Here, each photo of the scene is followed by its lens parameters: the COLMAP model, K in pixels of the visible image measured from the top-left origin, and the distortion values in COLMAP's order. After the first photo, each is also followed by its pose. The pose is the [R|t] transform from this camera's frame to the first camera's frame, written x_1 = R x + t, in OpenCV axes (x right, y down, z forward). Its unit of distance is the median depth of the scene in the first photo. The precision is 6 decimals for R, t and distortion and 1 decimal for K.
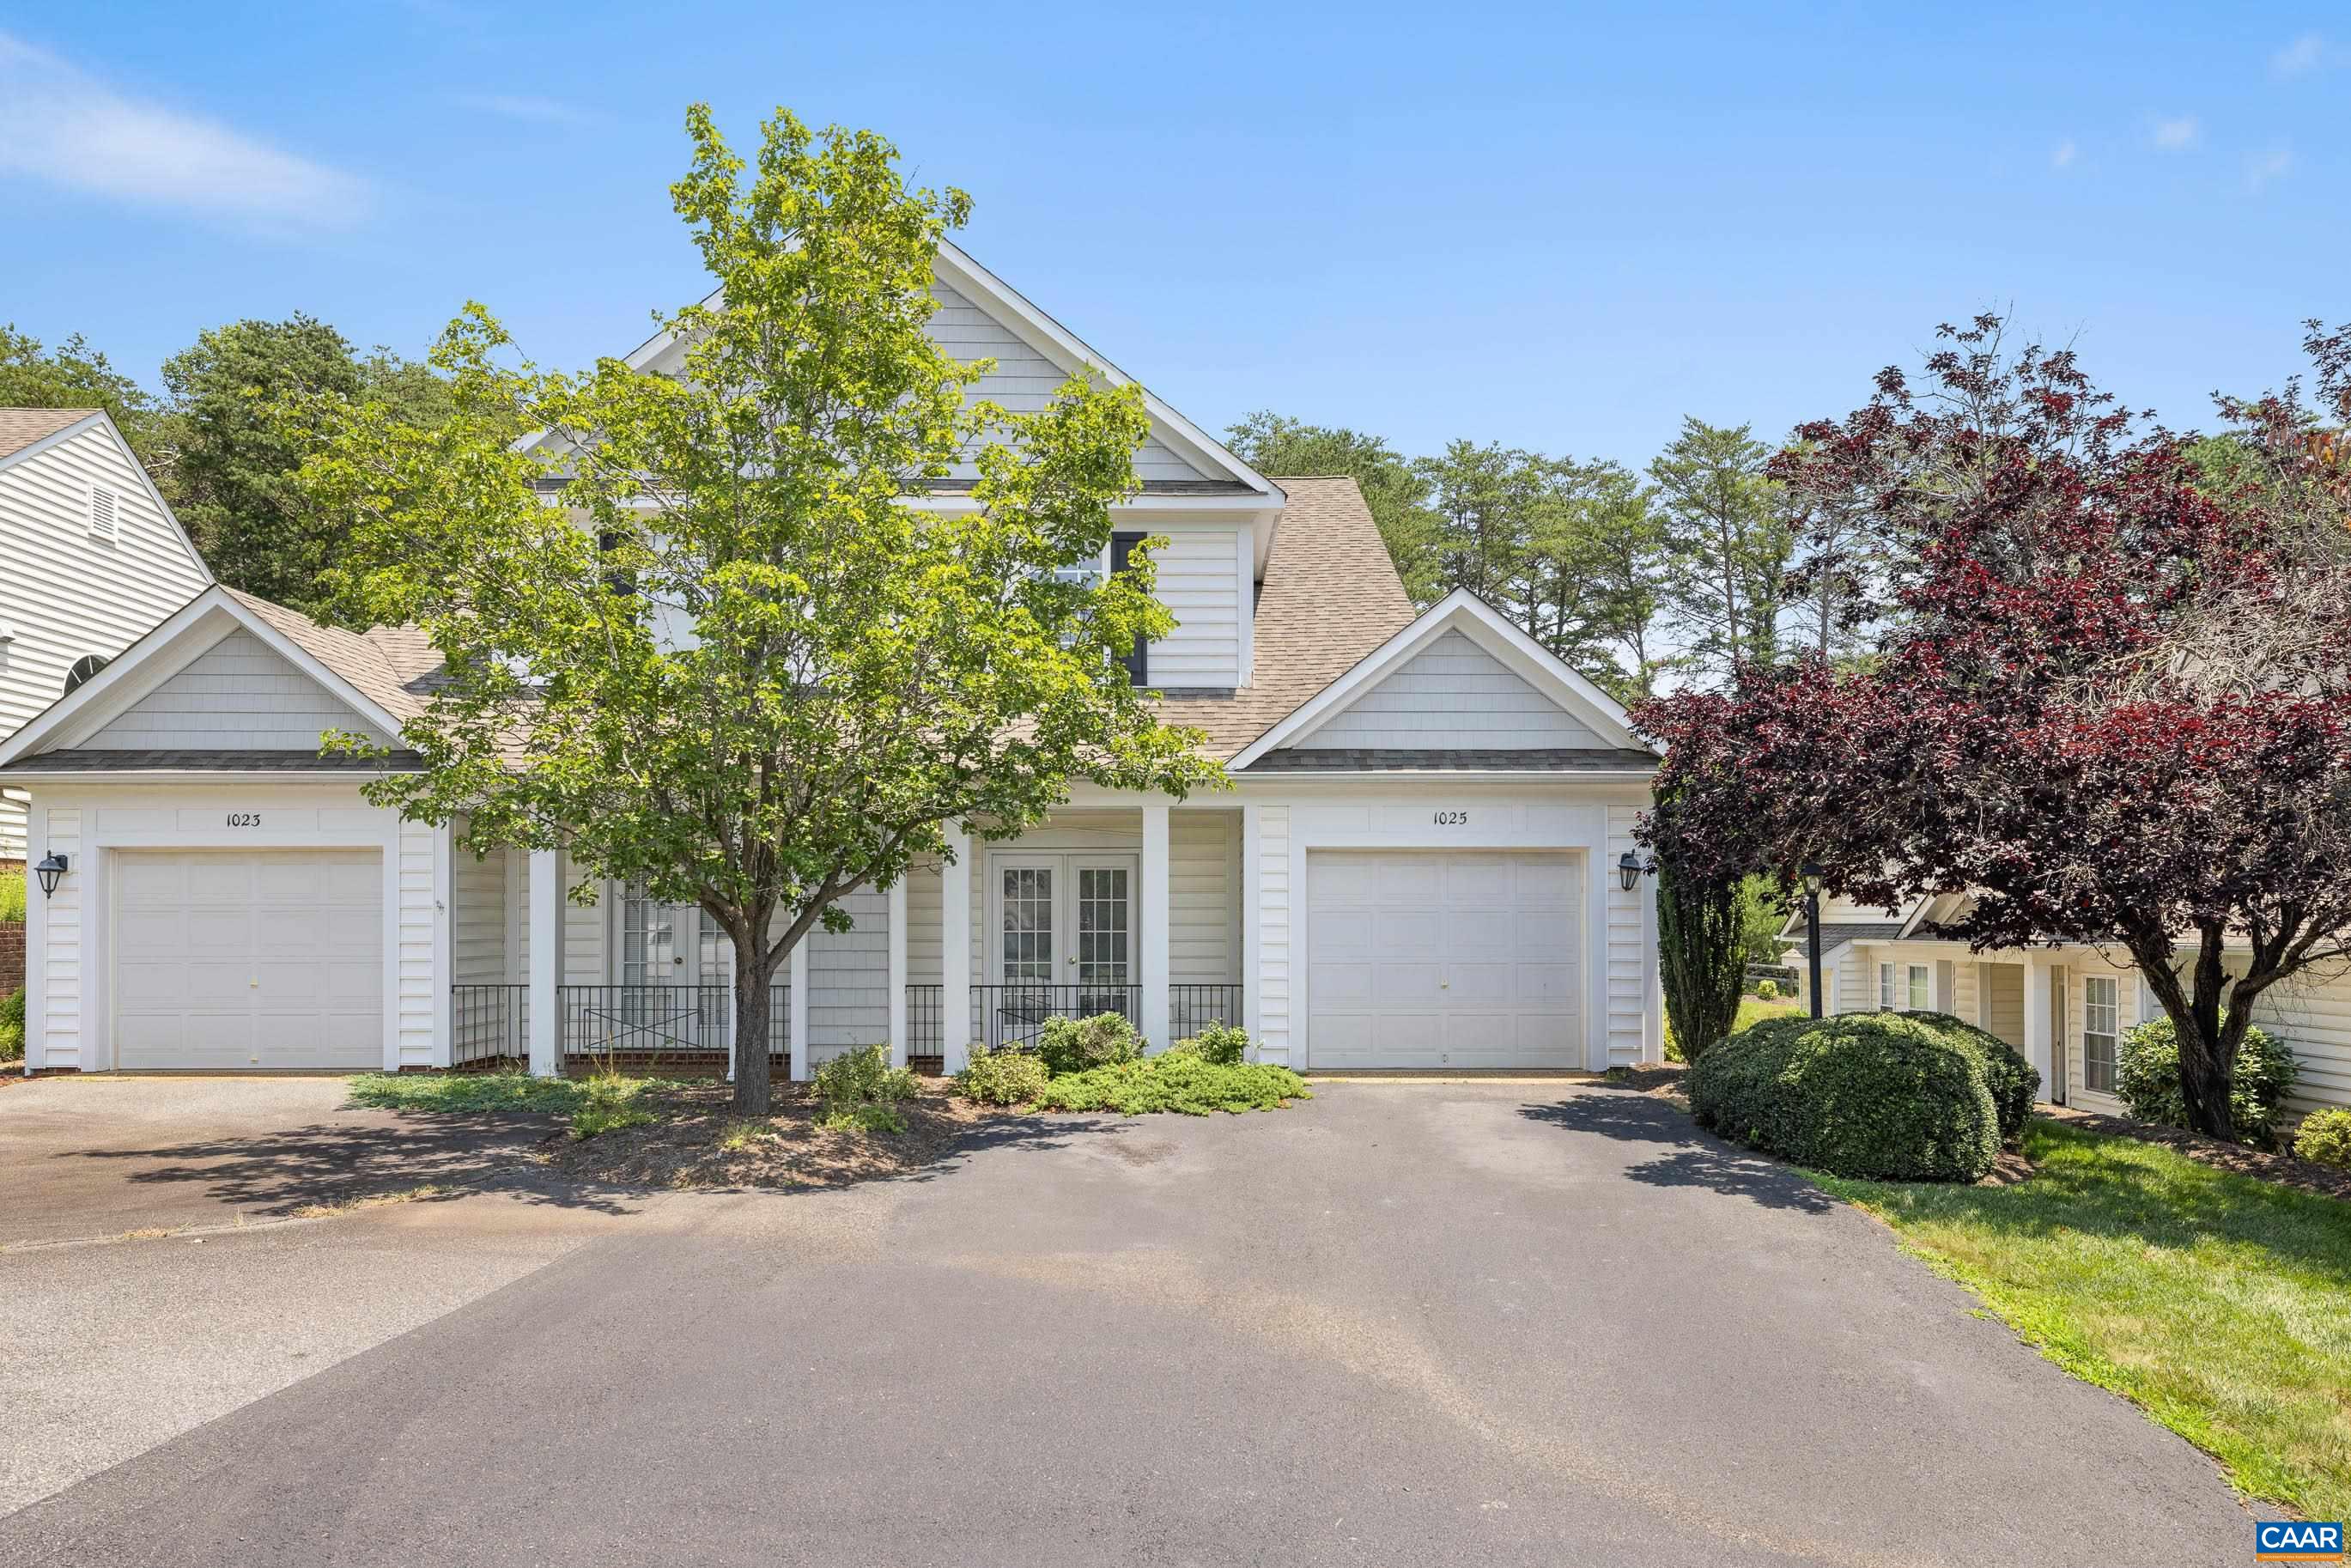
lens RADIAL K [[2600.6, 0, 1174.6], [0, 2600.6, 796.5], [0, 0, 1]] dist [0.016758, 0.000000]
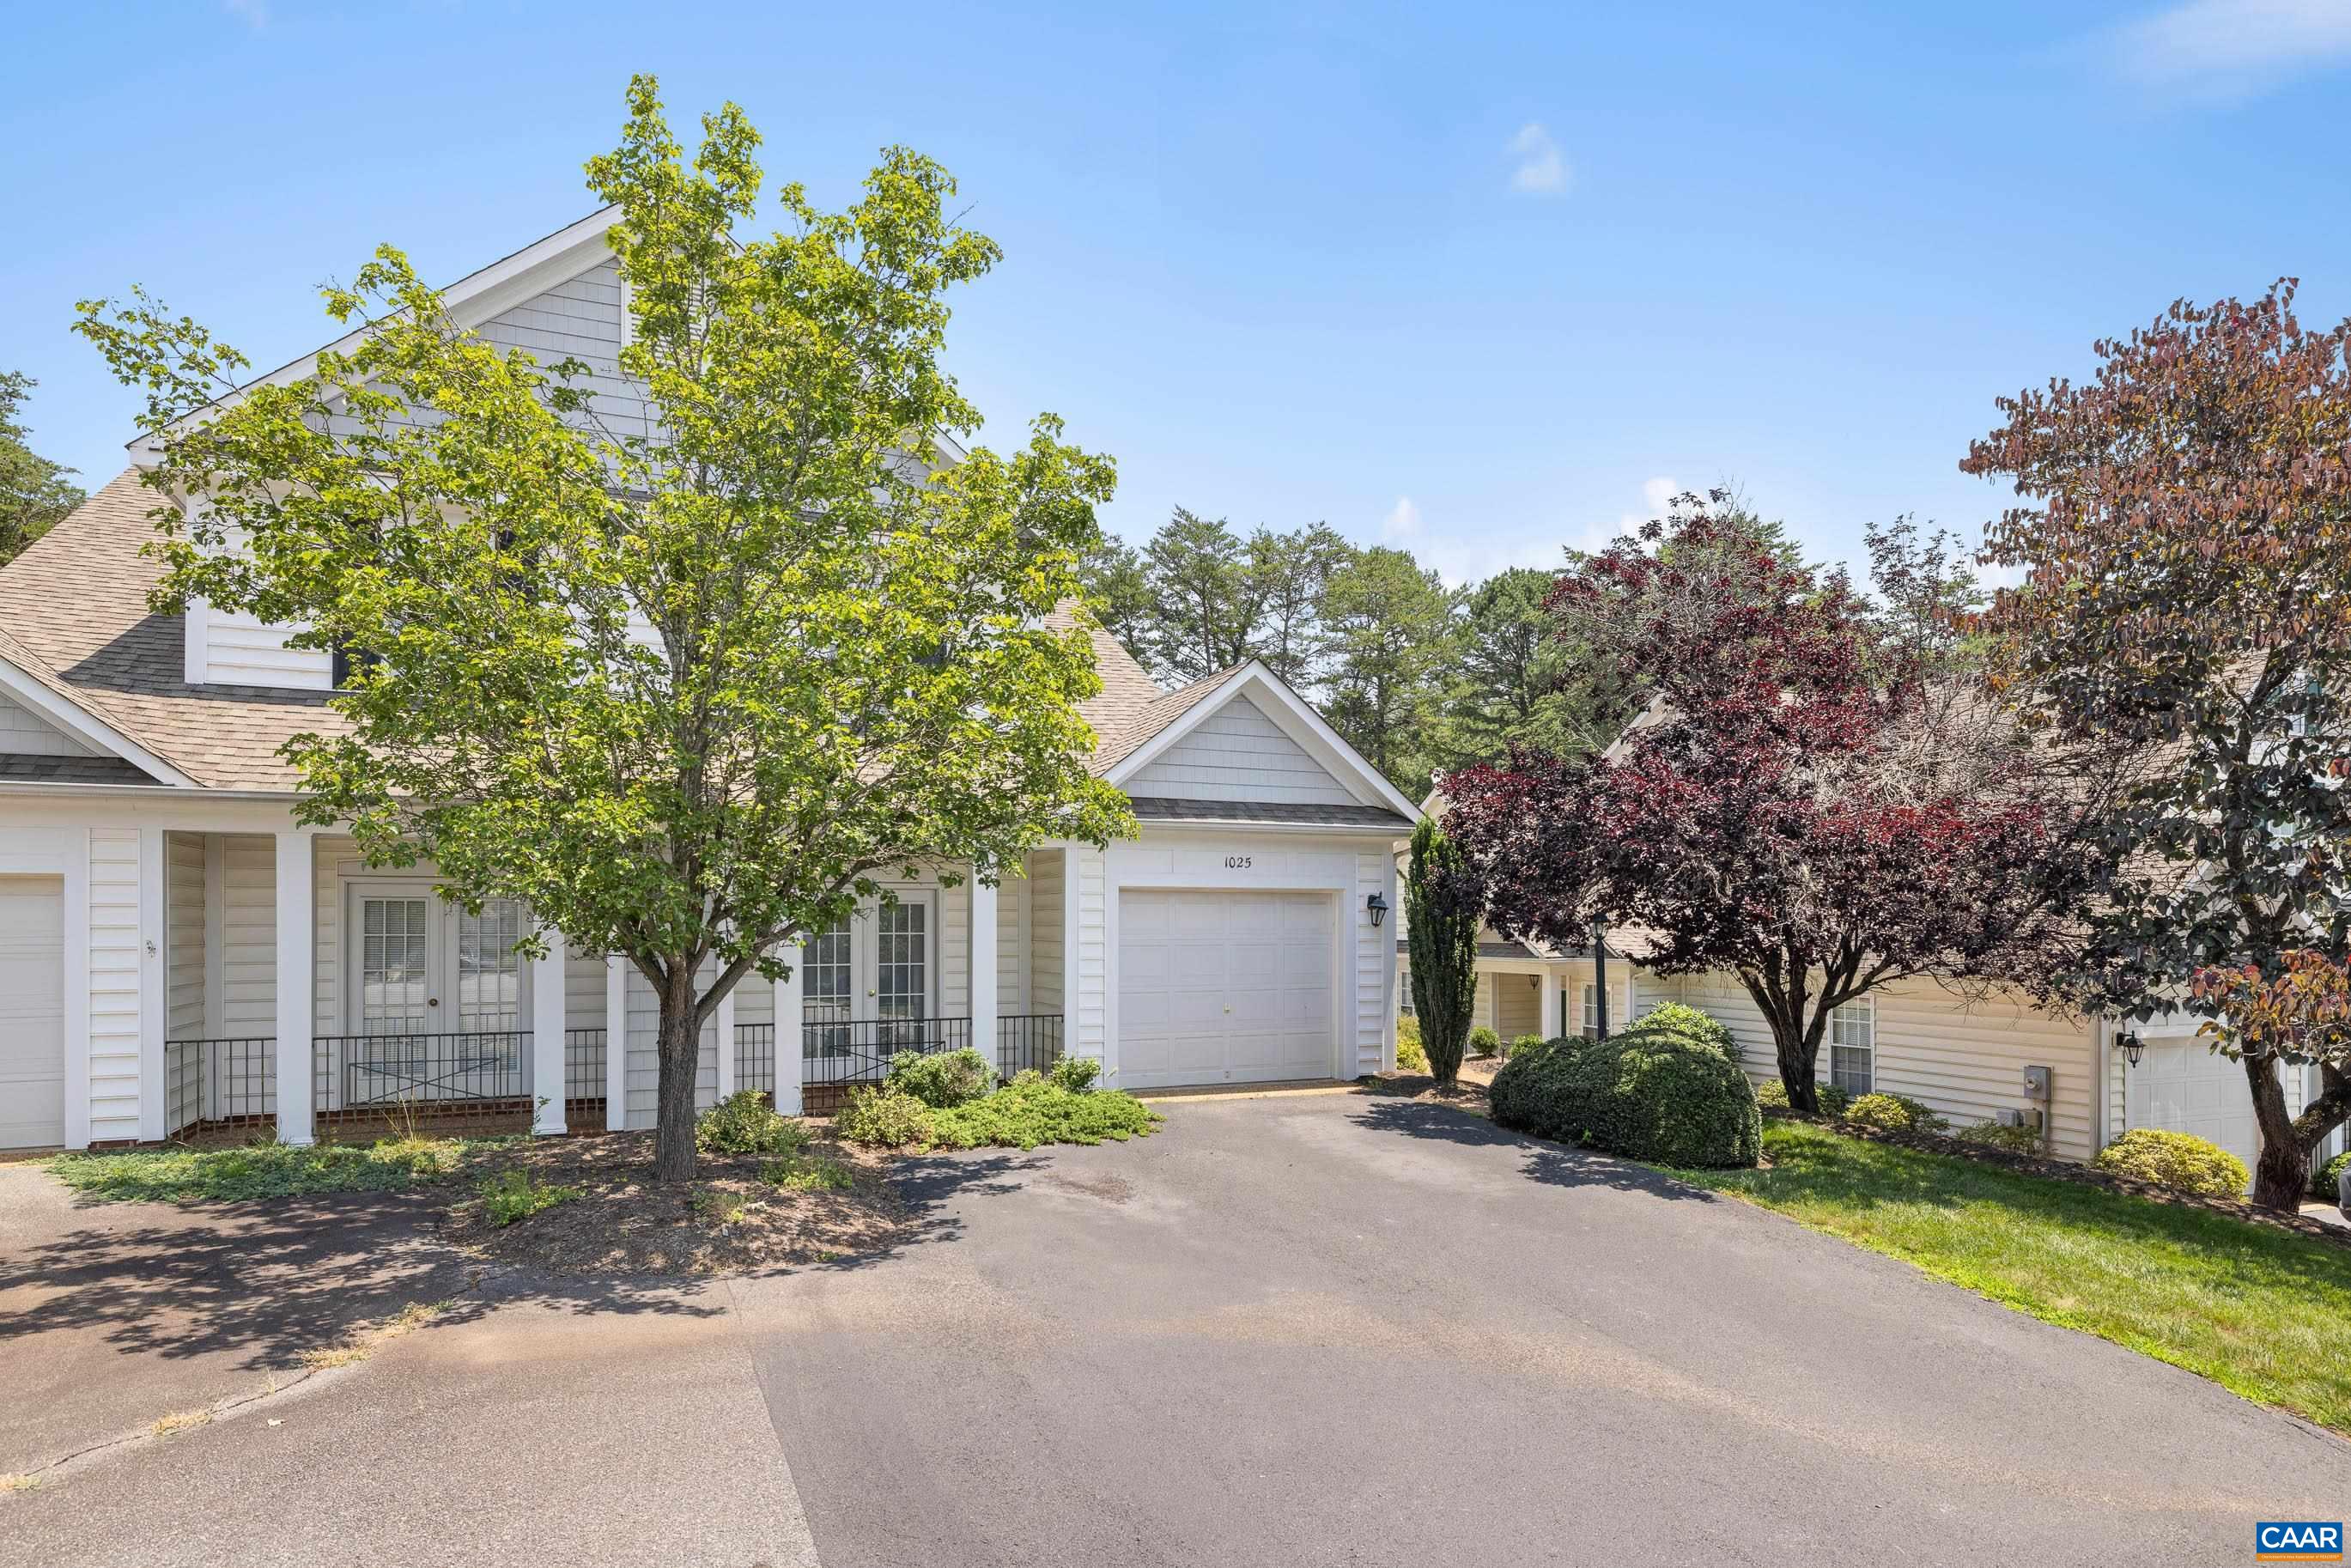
lens RADIAL K [[2081.0, 0, 1177.1], [0, 2081.0, 774.6], [0, 0, 1]] dist [0.001118, 0.013439]
pose [[0.793006, 0.032572, 0.608342, -0.470392], [-0.040602, 0.999175, -0.000571, -0.028449], [-0.607859, -0.024247, 0.793675, 0.299278]]
